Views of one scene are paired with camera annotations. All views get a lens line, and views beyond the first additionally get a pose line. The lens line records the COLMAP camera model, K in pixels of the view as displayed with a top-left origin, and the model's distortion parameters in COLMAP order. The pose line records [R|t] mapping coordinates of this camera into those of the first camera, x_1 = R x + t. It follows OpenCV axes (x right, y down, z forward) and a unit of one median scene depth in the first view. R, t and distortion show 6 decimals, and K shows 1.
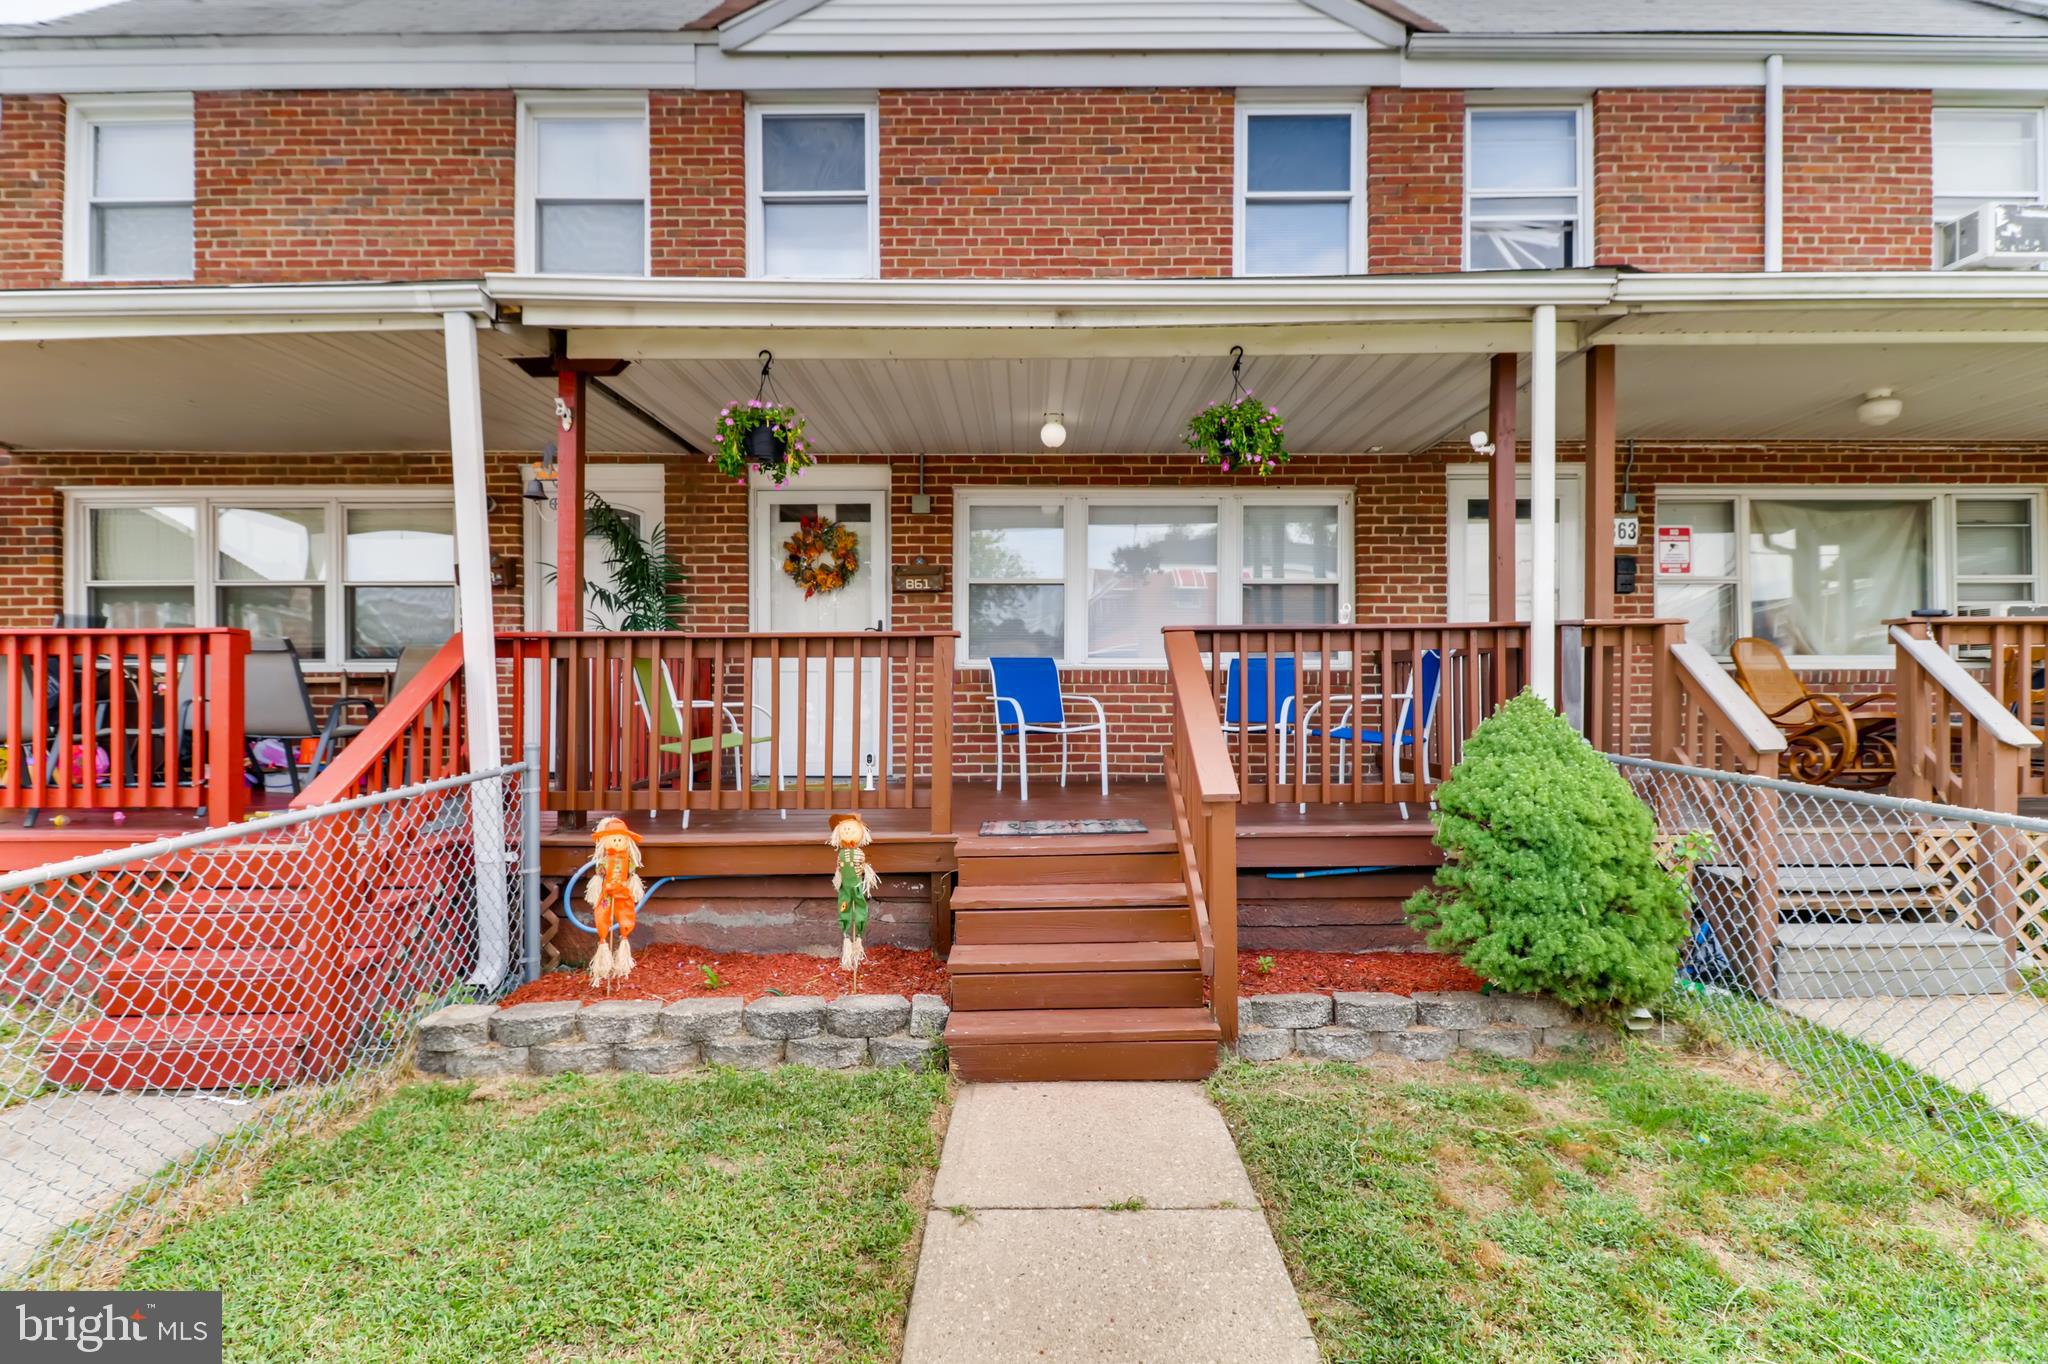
lens RADIAL K [[934.9, 0, 1035.5], [0, 934.9, 672.9], [0, 0, 1]] dist [0.016620, -0.012787]
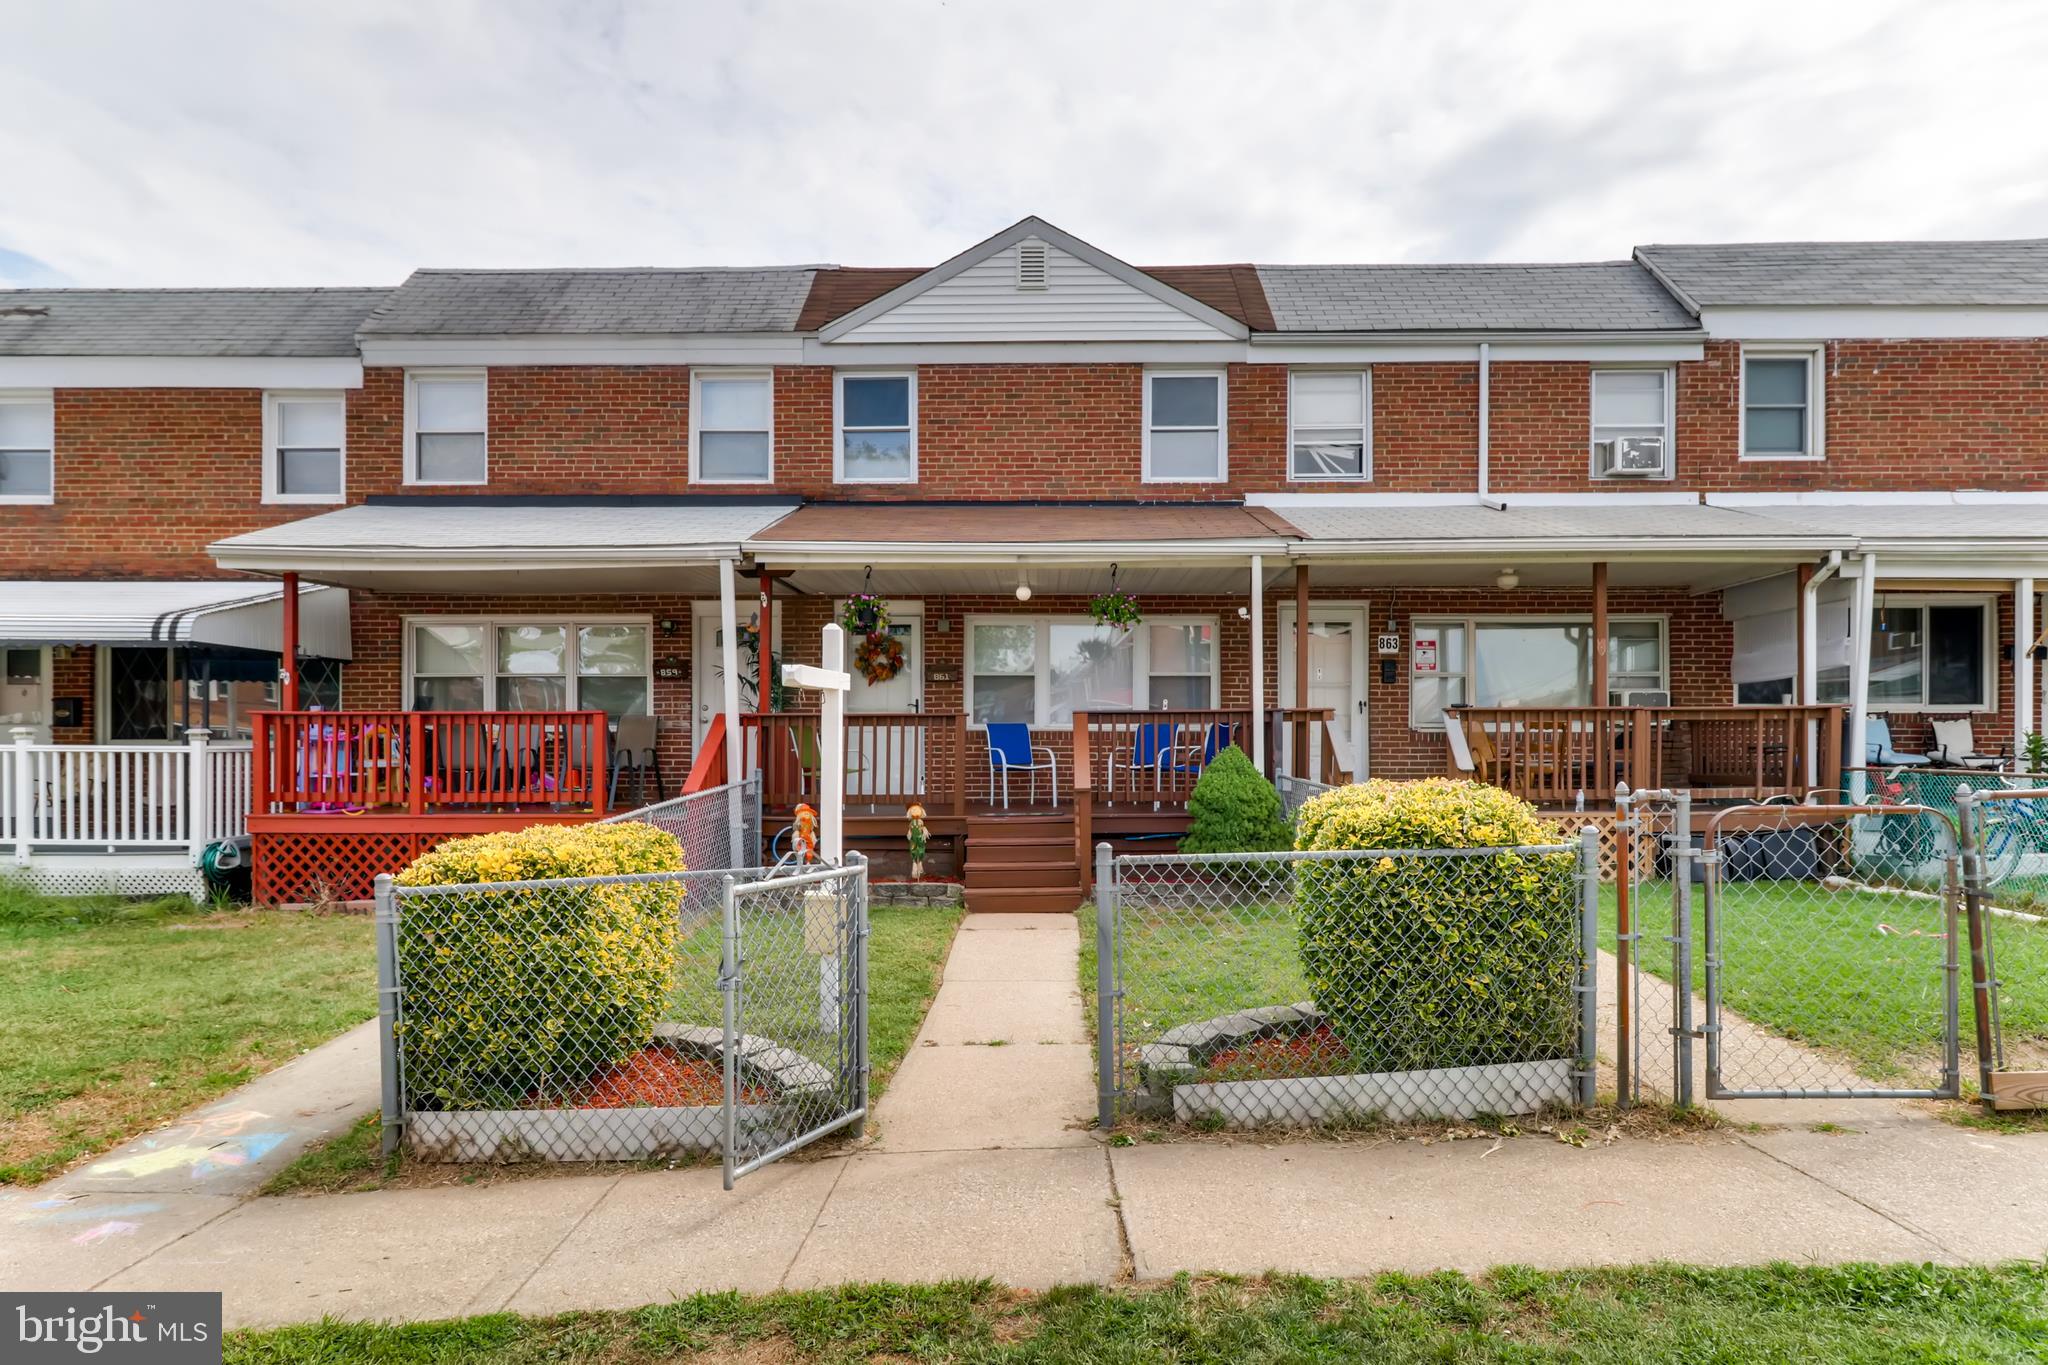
lens RADIAL K [[1146.3, 0, 1020.2], [0, 1146.3, 688.4], [0, 0, 1]] dist [0.025874, 0.000089]
pose [[0.999573, 0.000756, -0.029194, 0.063686], [-0.001724, 0.999449, -0.033147, -0.010946], [0.029153, 0.033183, 0.999024, -0.925068]]
